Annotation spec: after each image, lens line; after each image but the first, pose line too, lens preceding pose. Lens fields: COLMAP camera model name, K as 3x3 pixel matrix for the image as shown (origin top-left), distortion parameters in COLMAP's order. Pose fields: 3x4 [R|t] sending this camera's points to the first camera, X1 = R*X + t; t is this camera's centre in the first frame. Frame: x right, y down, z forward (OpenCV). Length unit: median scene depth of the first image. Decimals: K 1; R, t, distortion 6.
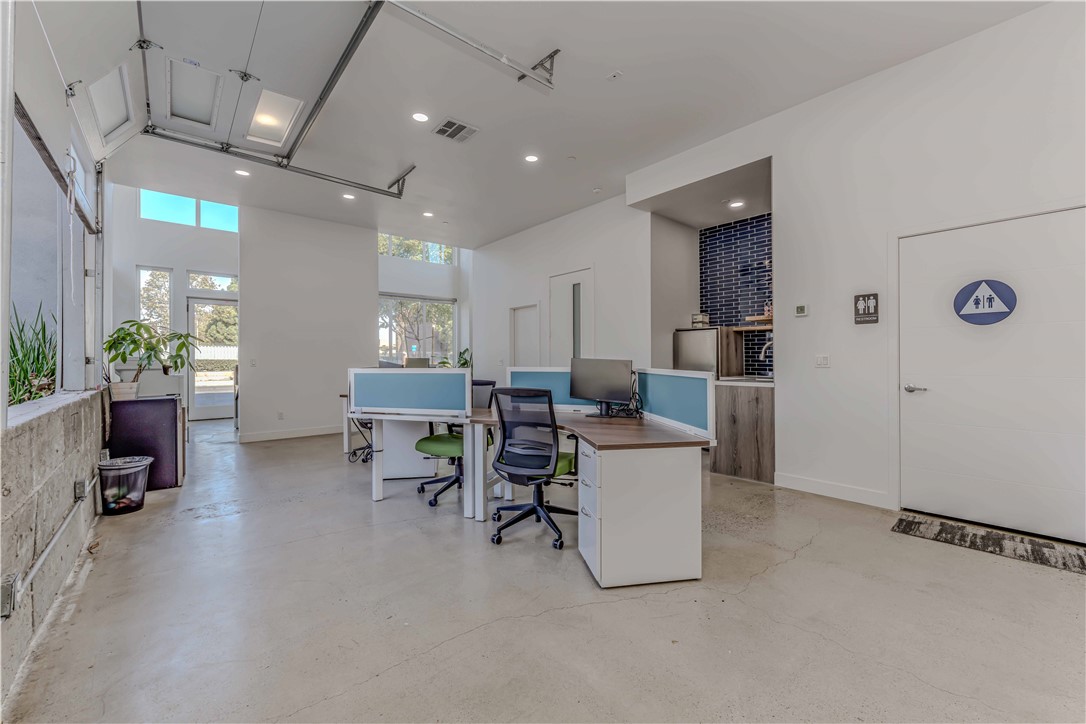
lens RADIAL K [[439.8, 0, 543.1], [0, 439.8, 361.1], [0, 0, 1]] dist [0.004400, 0.000279]
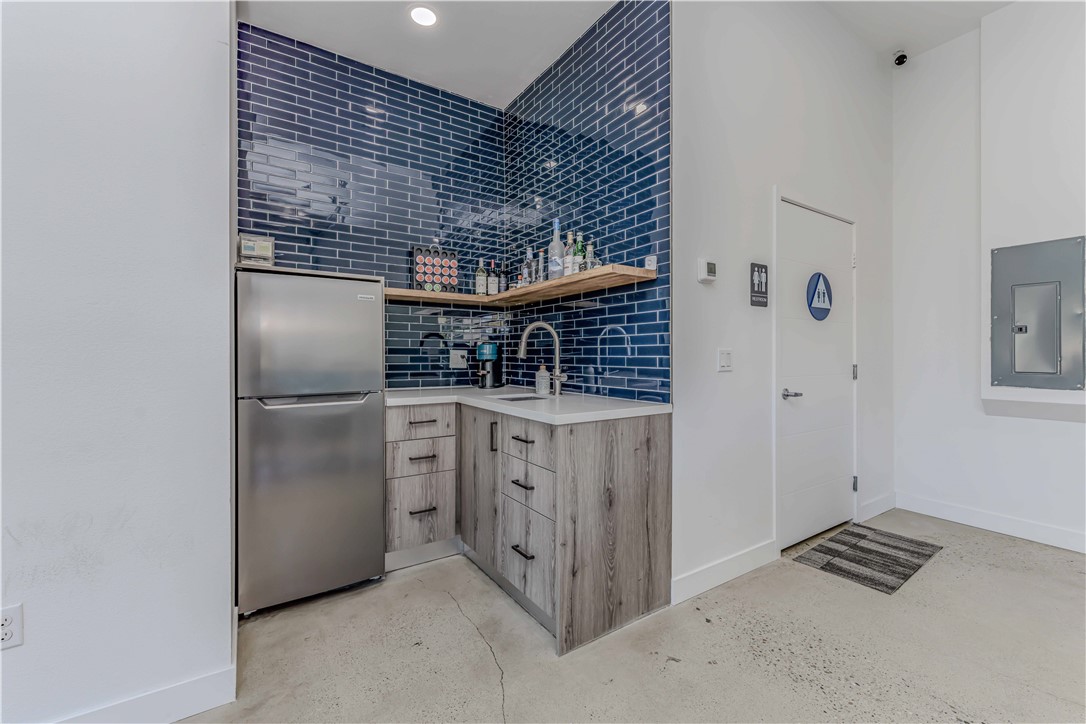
lens RADIAL K [[439.8, 0, 541.6], [0, 439.8, 359.6], [0, 0, 1]] dist [0.004400, 0.000279]
pose [[0.114532, -0.003022, 0.993415, 0.004129], [0.003250, 0.999991, 0.002667, -0.003807], [-0.993414, 0.002923, 0.114541, 1.214162]]
